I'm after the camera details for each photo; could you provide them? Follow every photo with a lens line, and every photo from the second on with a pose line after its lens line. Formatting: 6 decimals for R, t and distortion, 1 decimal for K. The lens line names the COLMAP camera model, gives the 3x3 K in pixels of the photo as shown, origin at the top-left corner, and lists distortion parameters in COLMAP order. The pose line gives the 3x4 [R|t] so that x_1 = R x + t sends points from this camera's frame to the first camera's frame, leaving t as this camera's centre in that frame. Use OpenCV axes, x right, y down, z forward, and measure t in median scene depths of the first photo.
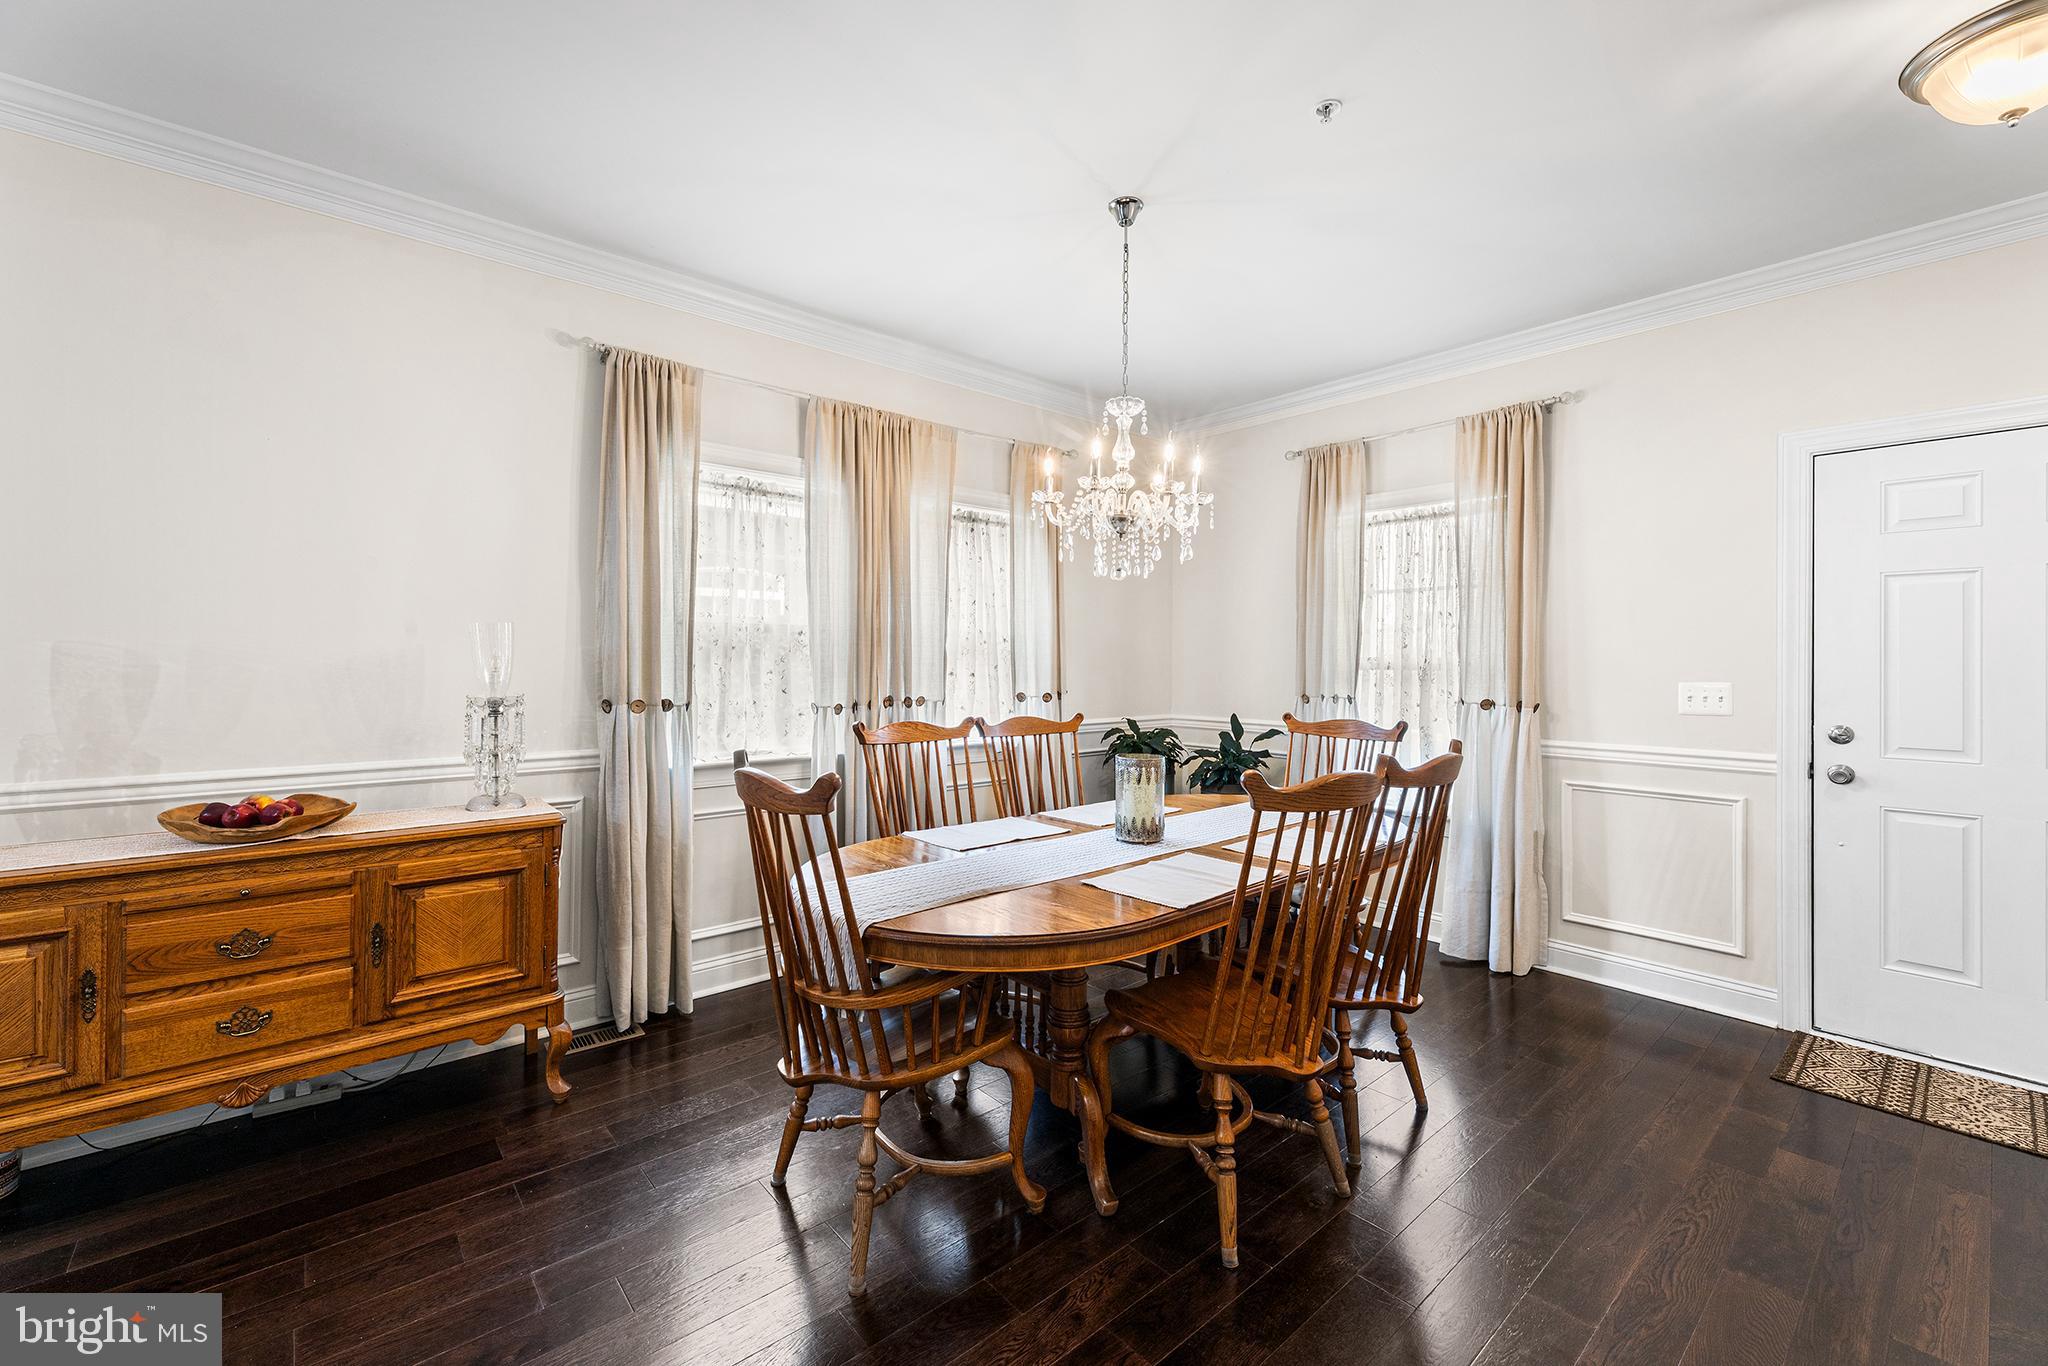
lens RADIAL K [[823.1, 0, 1023.6], [0, 823.1, 669.7], [0, 0, 1]] dist [0.001881, 0.000185]
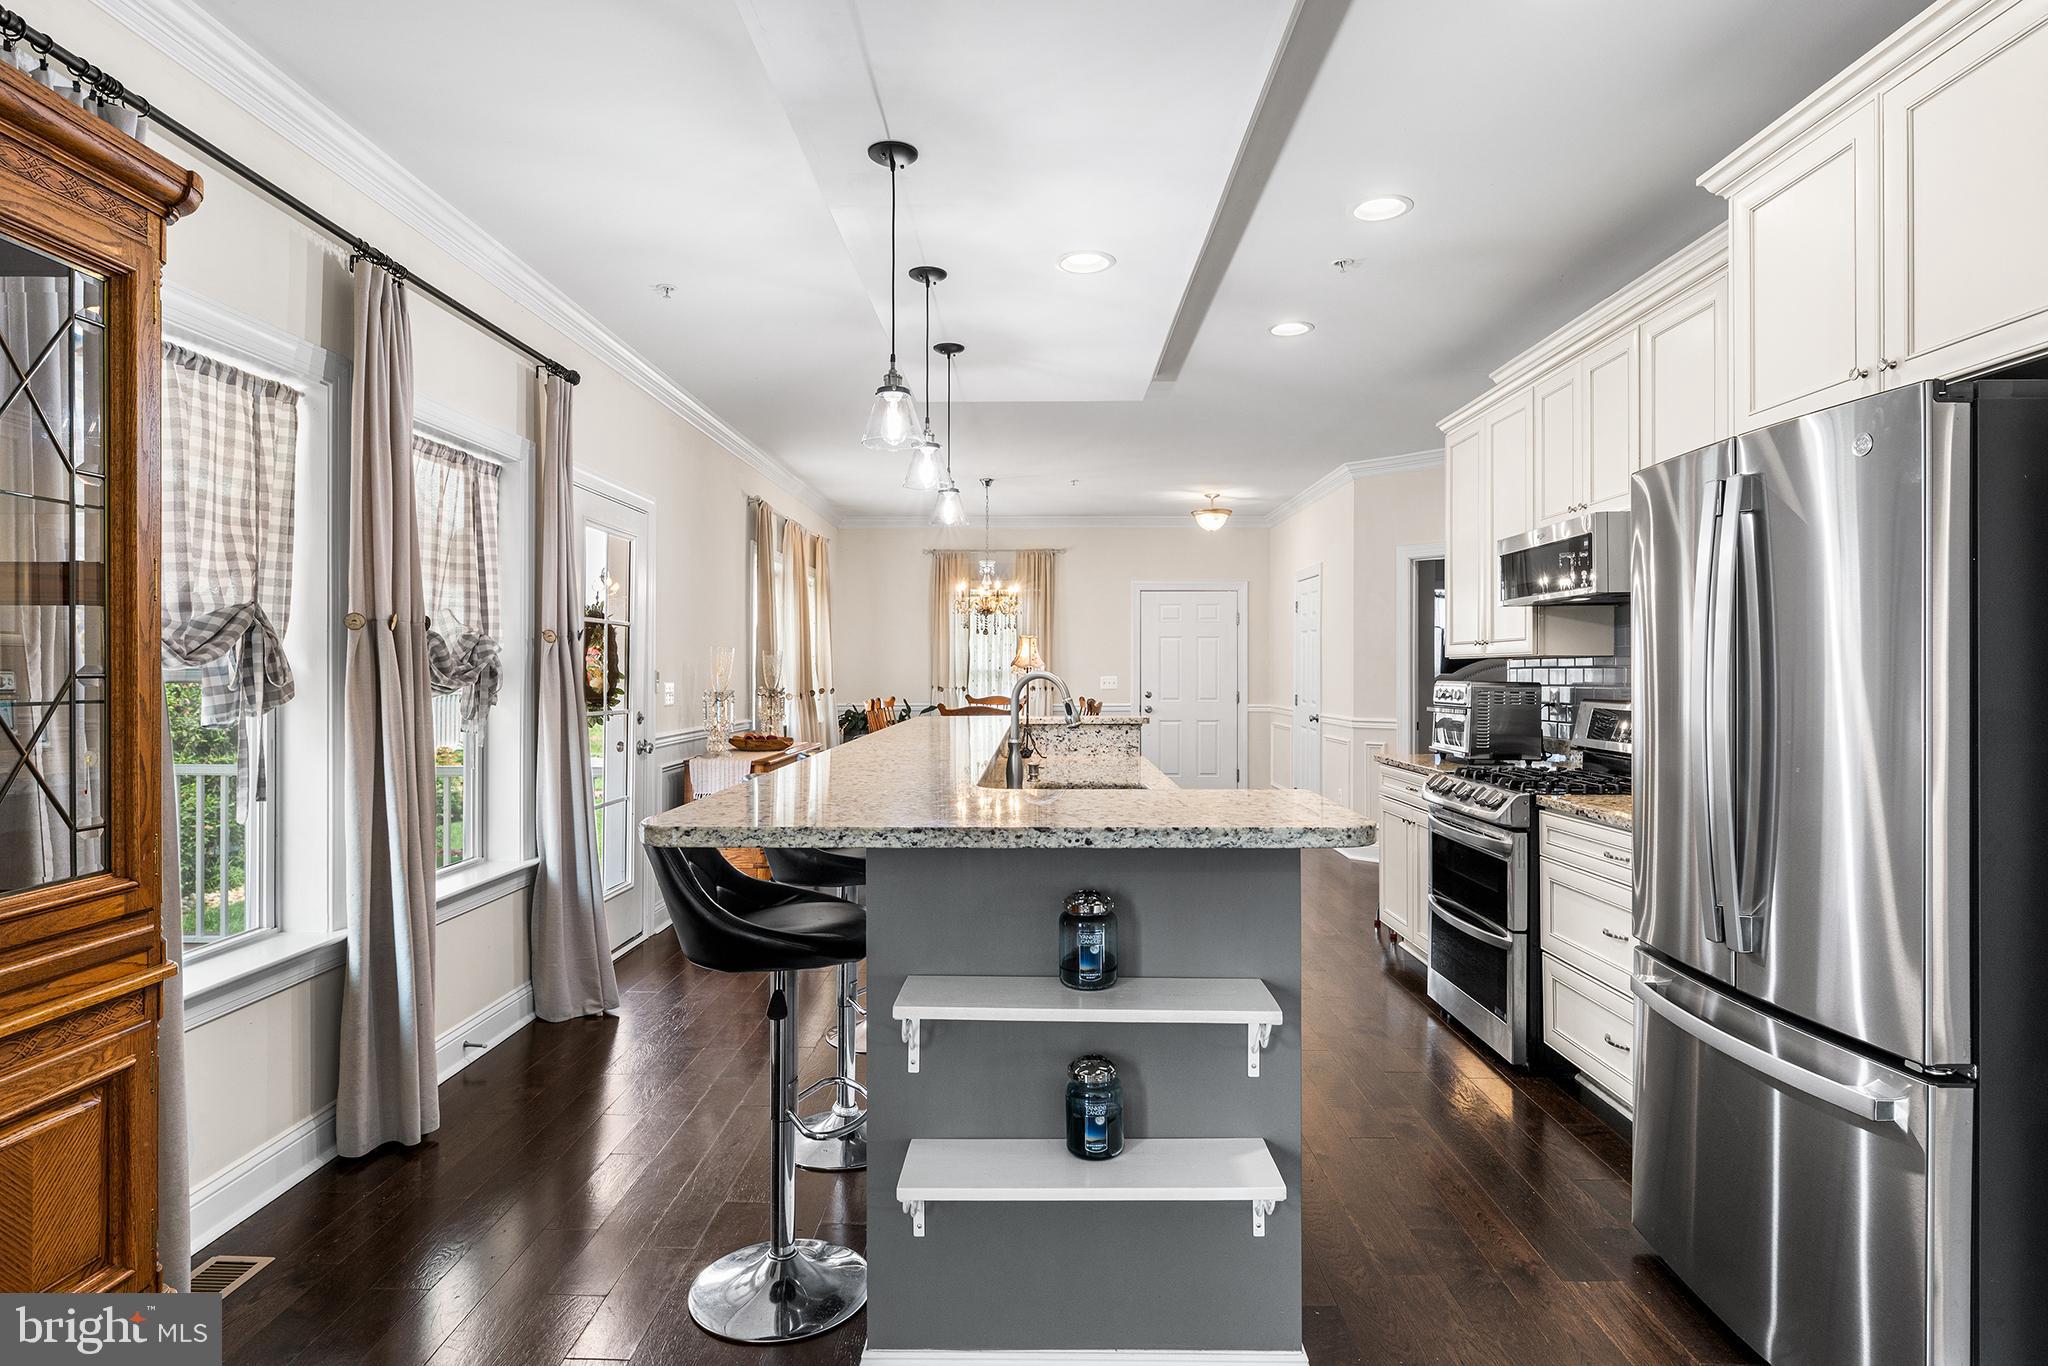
lens RADIAL K [[1126.5, 0, 1020.5], [0, 1126.5, 666.7], [0, 0, 1]] dist [0.000834, -0.000488]
pose [[0.645349, -0.000716, 0.763888, -1.717074], [0.012198, 0.999882, -0.009368, 0.013447], [-0.763791, 0.015364, 0.645281, -0.871635]]
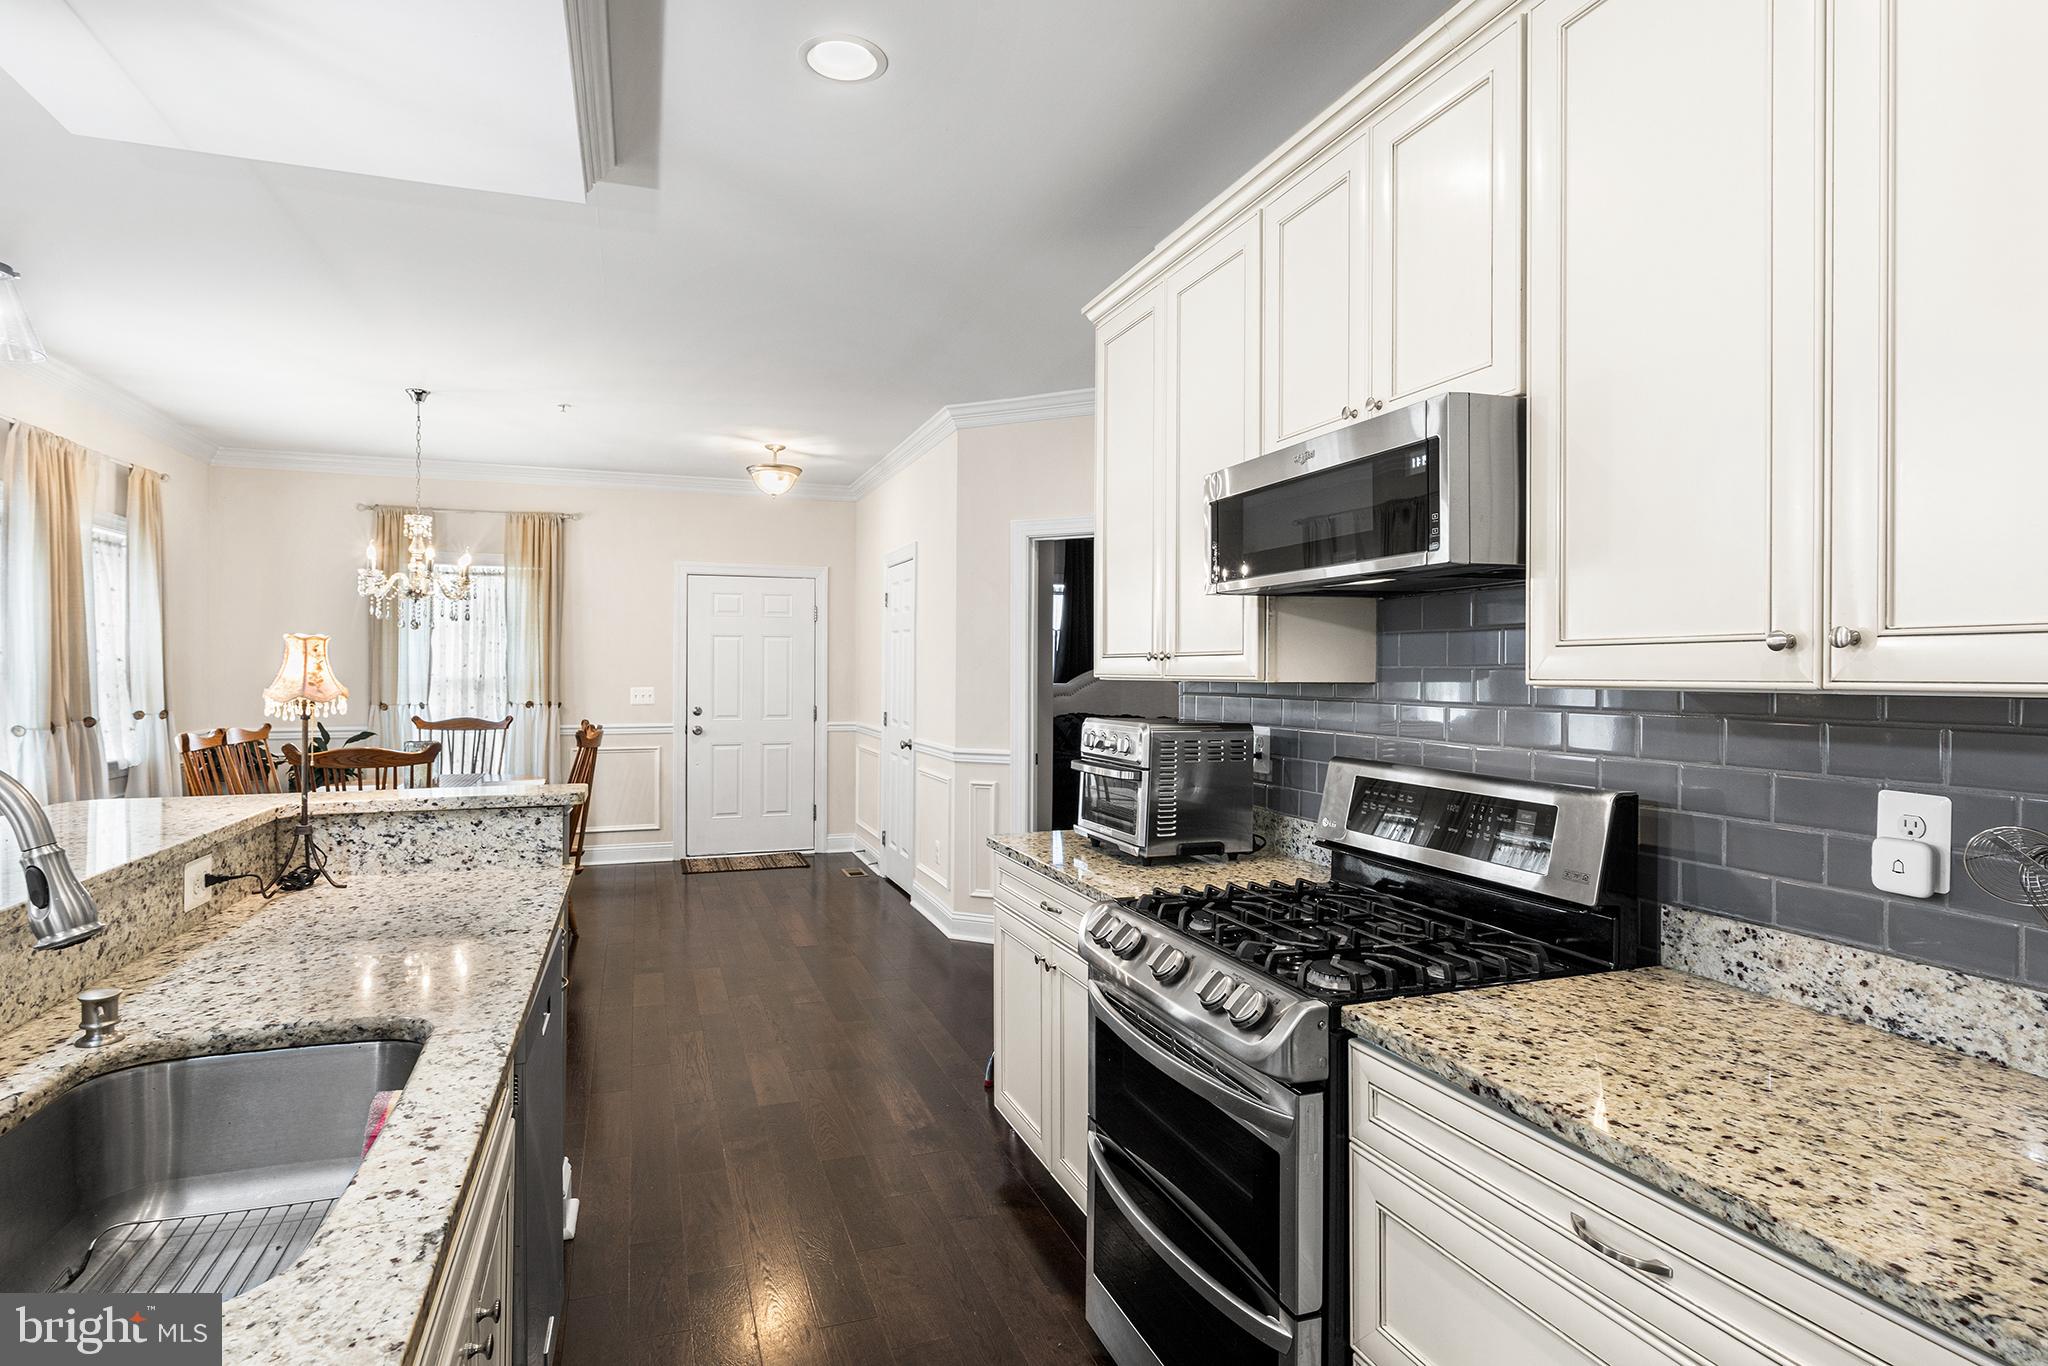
lens RADIAL K [[1097.5, 0, 1025.8], [0, 1097.5, 668.9], [0, 0, 1]] dist [0.000652, -0.000043]
pose [[0.343762, -0.003399, 0.939051, -1.066558], [0.010015, 0.999950, -0.000047, -0.015115], [-0.939003, 0.009421, 0.343779, -0.587178]]
